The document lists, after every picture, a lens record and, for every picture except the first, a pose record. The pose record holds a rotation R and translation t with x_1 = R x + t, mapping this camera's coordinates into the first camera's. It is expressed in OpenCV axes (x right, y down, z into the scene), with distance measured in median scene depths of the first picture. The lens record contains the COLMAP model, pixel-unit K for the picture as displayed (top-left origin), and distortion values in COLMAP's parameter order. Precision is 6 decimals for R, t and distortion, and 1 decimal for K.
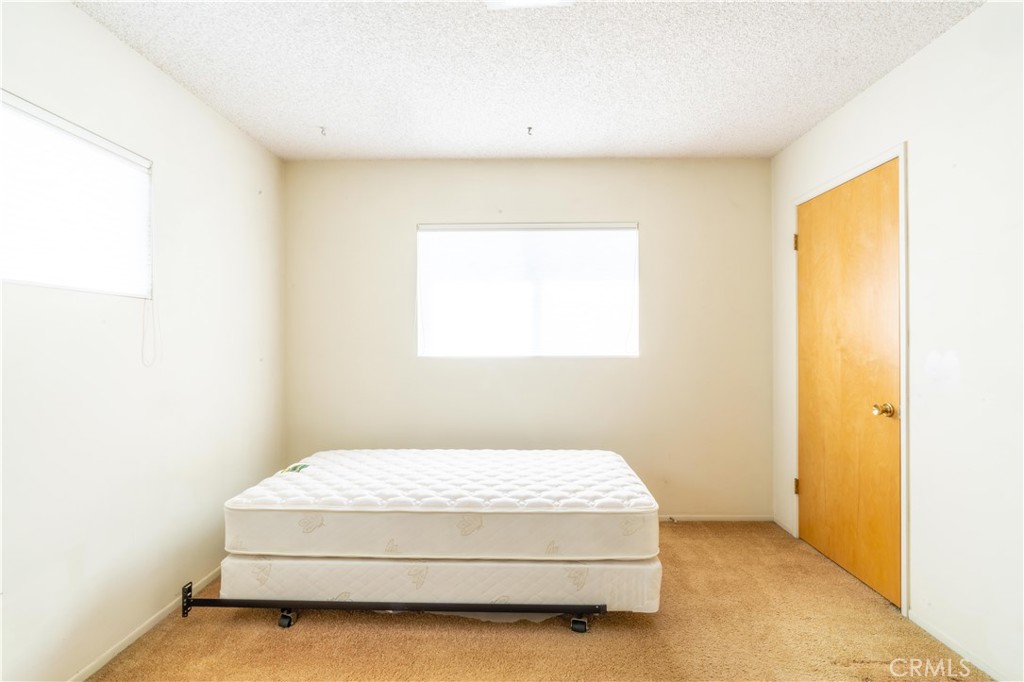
lens RADIAL K [[459.9, 0, 519.6], [0, 459.9, 340.4], [0, 0, 1]] dist [-0.000503, 0.000420]
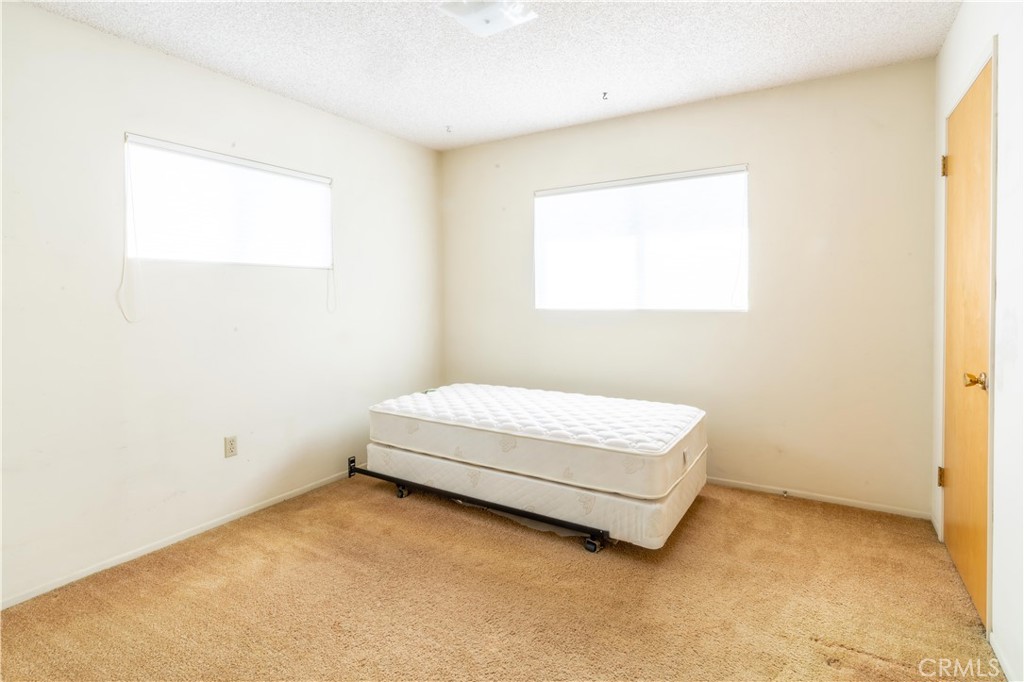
lens RADIAL K [[493.0, 0, 514.4], [0, 493.0, 304.7], [0, 0, 1]] dist [0.000621, 0.000586]
pose [[0.868238, 0.005086, -0.496121, 0.537990], [0.007347, 0.999706, 0.023108, -0.004606], [0.496093, -0.023708, 0.867946, -0.129737]]
